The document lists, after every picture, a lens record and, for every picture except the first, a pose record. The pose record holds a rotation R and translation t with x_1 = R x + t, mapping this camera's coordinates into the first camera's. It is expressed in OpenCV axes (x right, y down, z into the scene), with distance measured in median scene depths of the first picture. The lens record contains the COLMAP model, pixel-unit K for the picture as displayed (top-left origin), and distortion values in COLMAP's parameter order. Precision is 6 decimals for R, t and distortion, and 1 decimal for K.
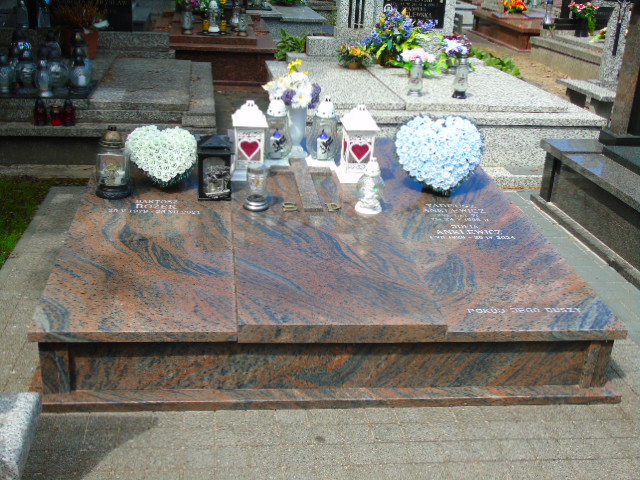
lens RADIAL K [[766.2, 0, 320.0], [0, 766.2, 240.0], [0, 0, 1]] dist [0.000605, 0.008163]
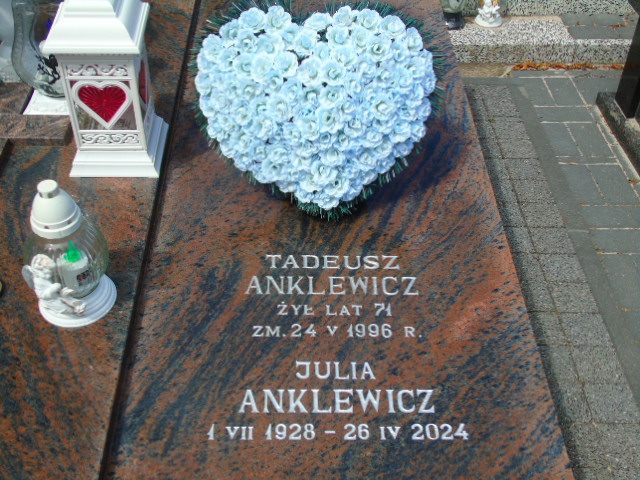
lens RADIAL K [[766.2, 0, 320.0], [0, 766.2, 240.0], [0, 0, 1]] dist [0.000605, 0.008163]
pose [[0.993909, 0.043573, -0.101221, 0.200036], [-0.009265, 0.948300, 0.317241, -0.172742], [0.109811, -0.314371, 0.942928, 0.636858]]
